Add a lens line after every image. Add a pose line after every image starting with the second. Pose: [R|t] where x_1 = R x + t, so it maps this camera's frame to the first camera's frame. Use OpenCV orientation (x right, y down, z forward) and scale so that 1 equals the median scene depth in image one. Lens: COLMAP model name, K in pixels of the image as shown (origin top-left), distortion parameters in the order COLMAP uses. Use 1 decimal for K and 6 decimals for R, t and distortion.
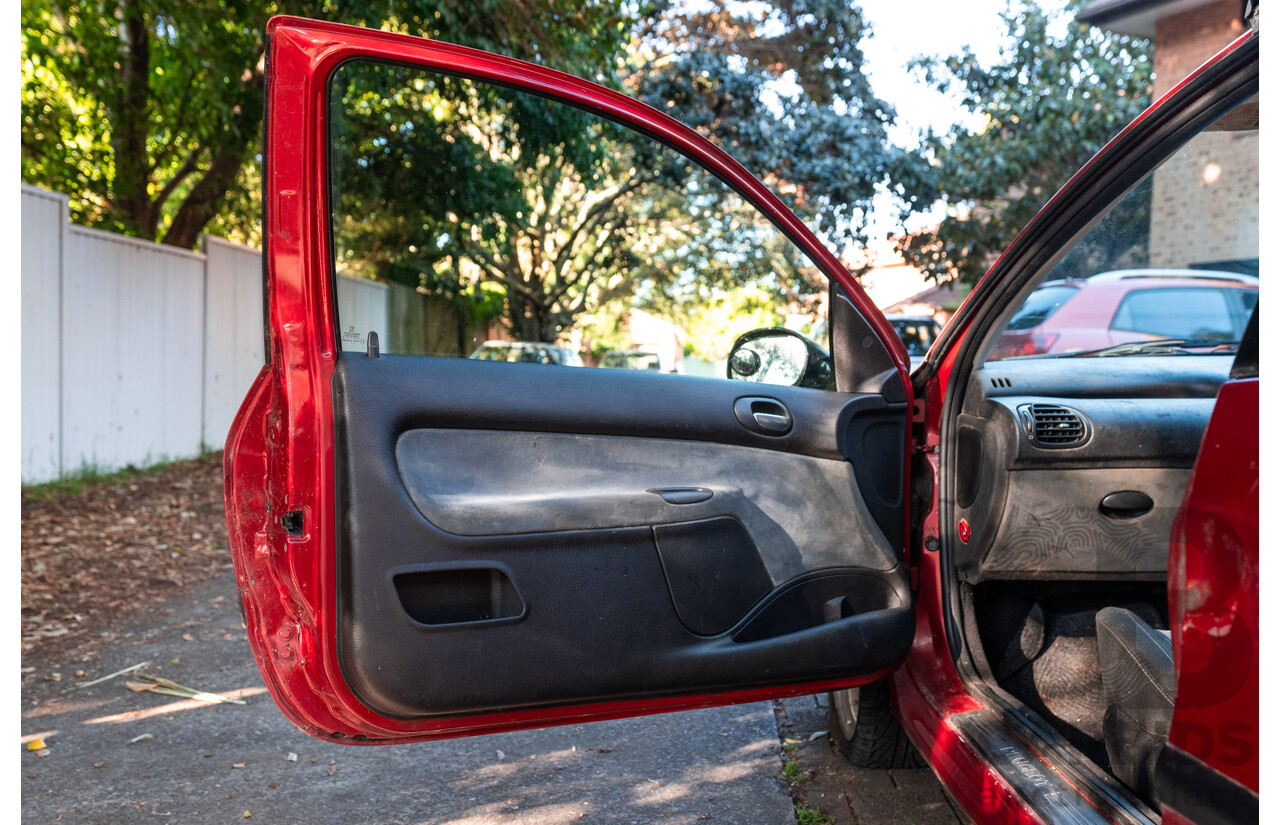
lens RADIAL K [[1197.7, 0, 643.6], [0, 1197.7, 418.2], [0, 0, 1]] dist [0.021602, 0.000000]
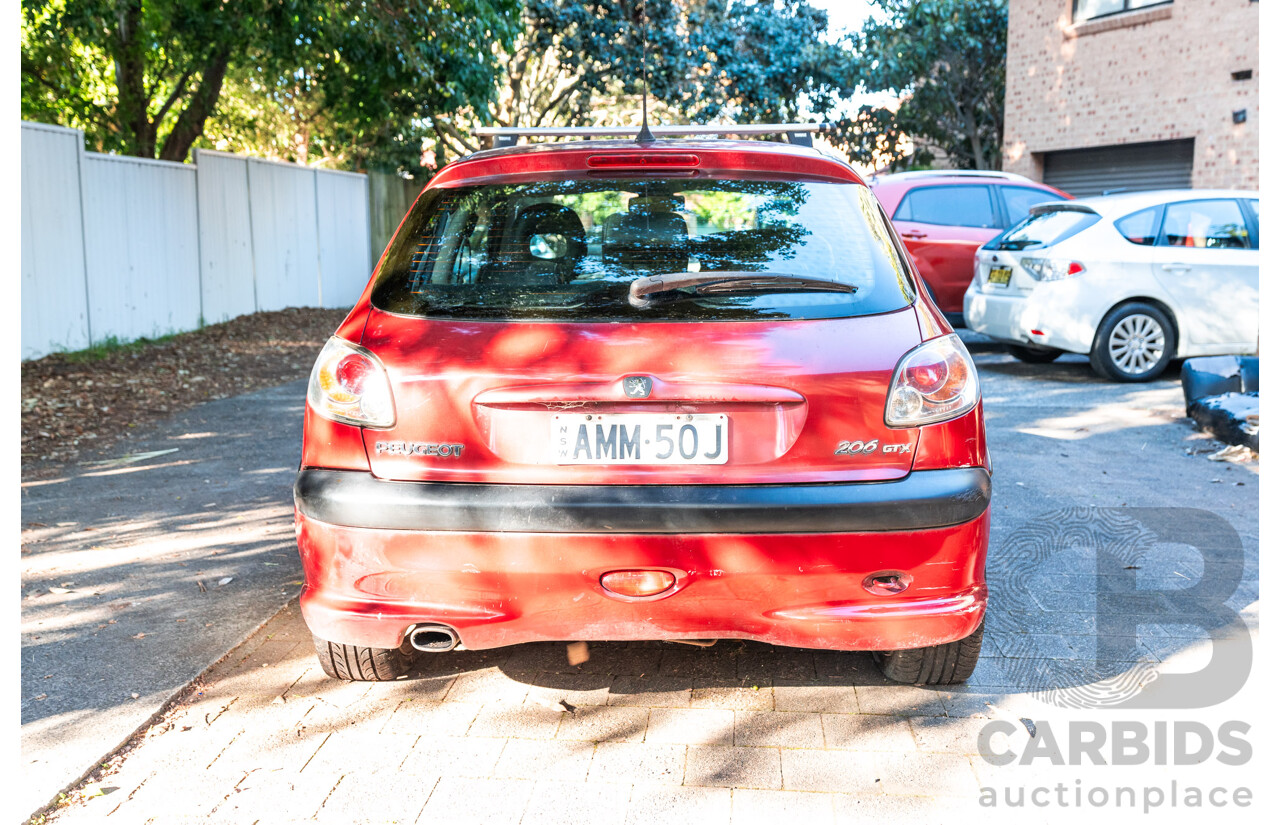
lens RADIAL K [[1197.7, 0, 634.2], [0, 1197.7, 406.8], [0, 0, 1]] dist [0.021602, 0.000000]
pose [[0.999412, -0.012689, -0.031839, 0.140689], [0.015881, 0.994648, 0.102099, -0.009439], [0.030373, -0.102544, 0.994265, -0.276272]]
